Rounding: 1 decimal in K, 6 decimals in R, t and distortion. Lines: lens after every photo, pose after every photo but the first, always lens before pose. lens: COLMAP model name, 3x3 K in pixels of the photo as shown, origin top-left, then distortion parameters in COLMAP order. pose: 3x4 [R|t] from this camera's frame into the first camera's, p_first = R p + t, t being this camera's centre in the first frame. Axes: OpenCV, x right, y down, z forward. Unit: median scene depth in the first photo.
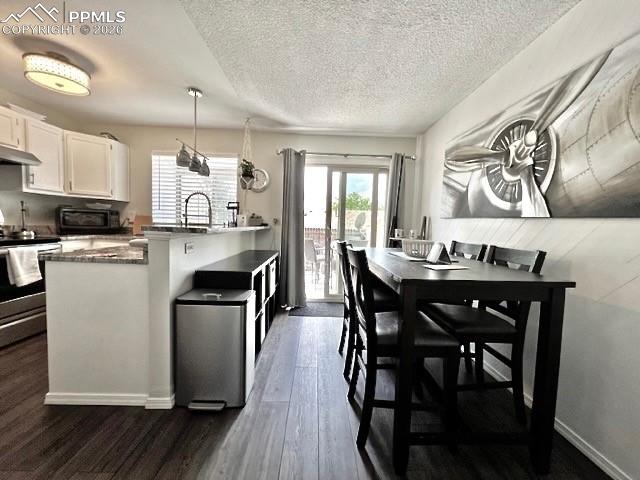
lens RADIAL K [[255.7, 0, 320.8], [0, 255.7, 240.6], [0, 0, 1]] dist [-0.002175, 0.000697]
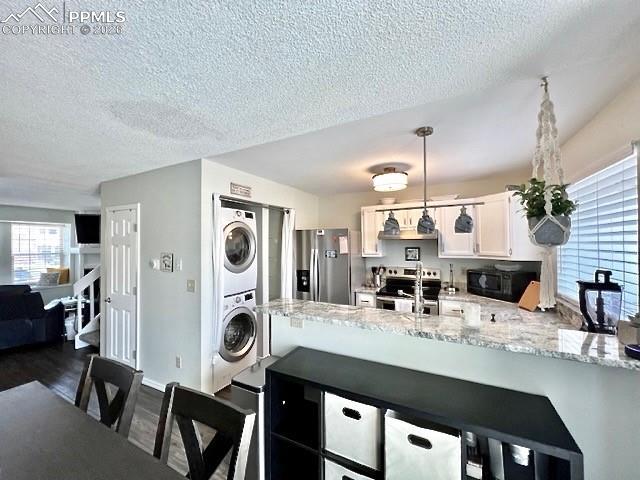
lens RADIAL K [[255.7, 0, 320.8], [0, 255.7, 240.4], [0, 0, 1]] dist [-0.002175, 0.000697]
pose [[-0.486091, -0.040845, -0.872953, 0.275006], [-0.063056, 0.997943, -0.011581, -0.204447], [0.871630, 0.049415, -0.487667, 0.993825]]
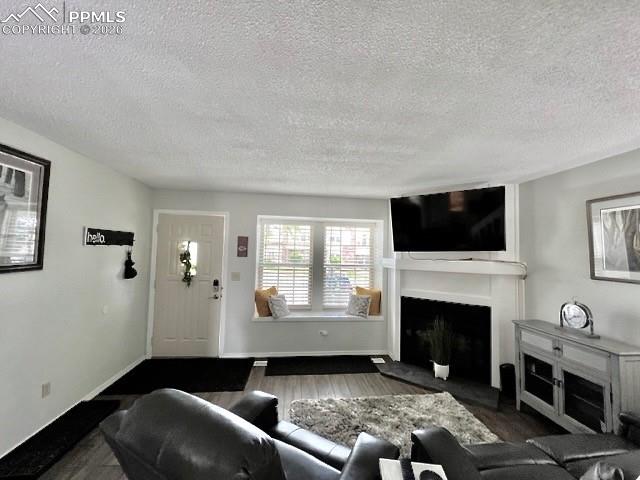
lens RADIAL K [[255.7, 0, 319.2], [0, 255.7, 240.4], [0, 0, 1]] dist [-0.002175, 0.000697]
pose [[-0.994643, -0.059035, -0.084849, -0.156930], [-0.060401, 0.998081, 0.013612, -0.121621], [0.083883, 0.018664, -0.996301, -0.695379]]
